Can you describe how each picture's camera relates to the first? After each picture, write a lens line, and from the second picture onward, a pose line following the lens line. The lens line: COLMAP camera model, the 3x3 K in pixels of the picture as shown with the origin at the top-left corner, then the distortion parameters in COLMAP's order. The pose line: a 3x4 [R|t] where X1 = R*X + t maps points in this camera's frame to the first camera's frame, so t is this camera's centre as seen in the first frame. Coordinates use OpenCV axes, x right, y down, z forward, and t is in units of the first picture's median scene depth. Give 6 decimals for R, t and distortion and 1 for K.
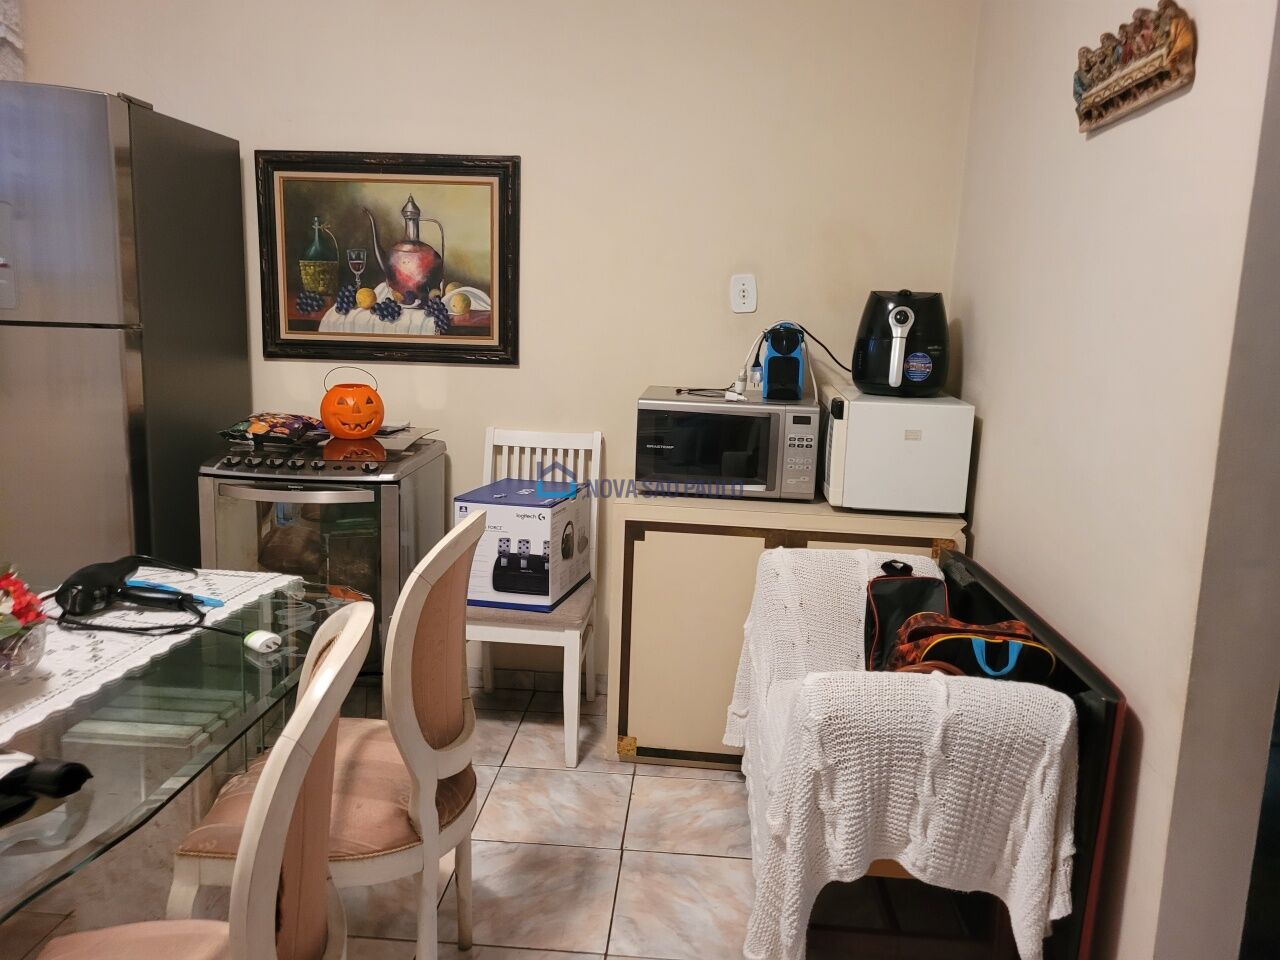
lens RADIAL K [[969.7, 0, 645.8], [0, 969.7, 471.1], [0, 0, 1]] dist [0.054123, -0.051135]
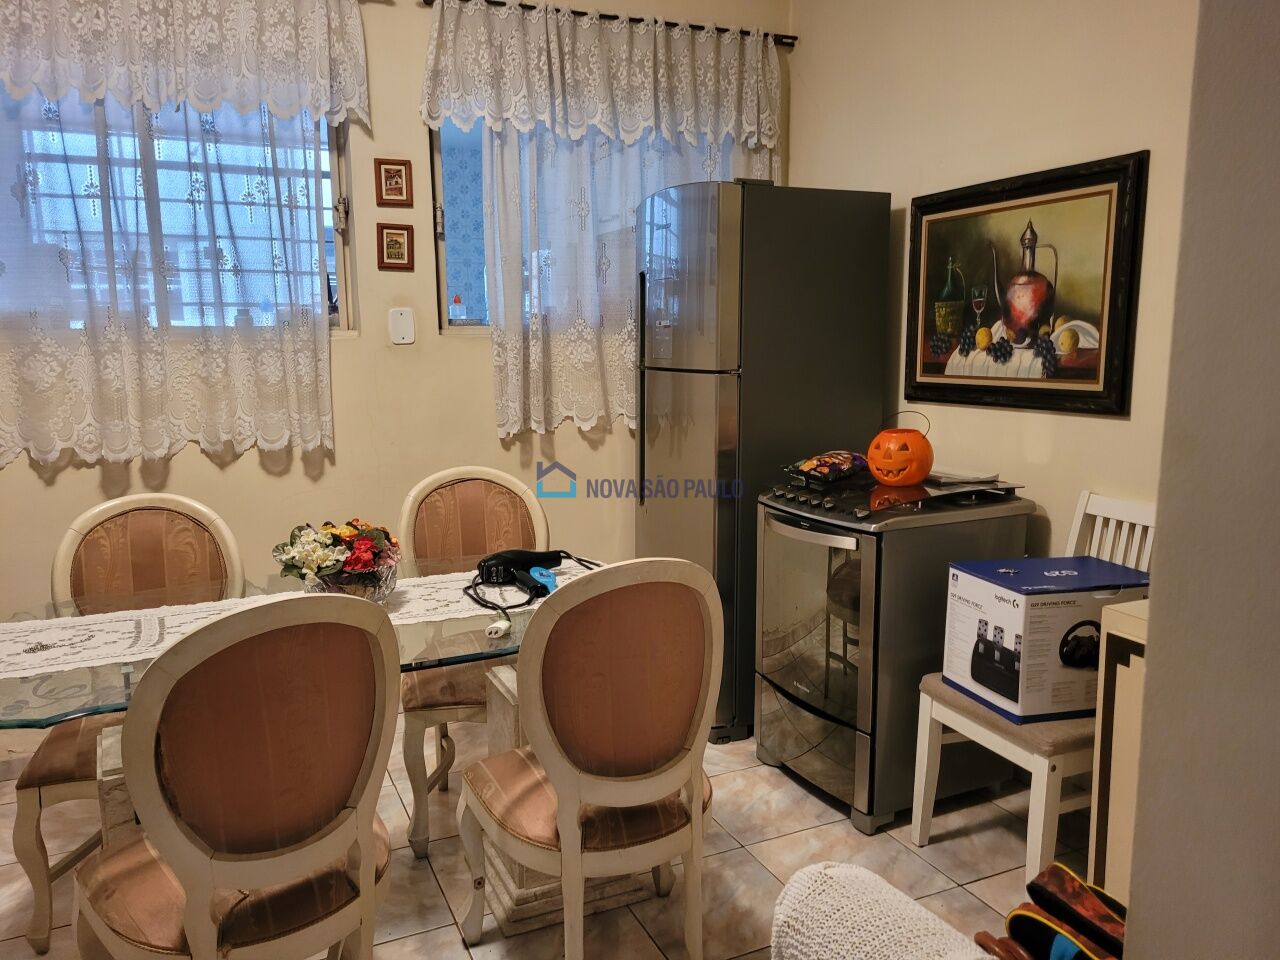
lens RADIAL K [[969.7, 0, 644.0], [0, 969.7, 489.1], [0, 0, 1]] dist [0.054123, -0.051135]
pose [[0.469748, 0.106410, -0.876364, 0.392438], [-0.122380, 0.990973, 0.054728, -0.047251], [0.874277, 0.081541, 0.478530, 0.289338]]
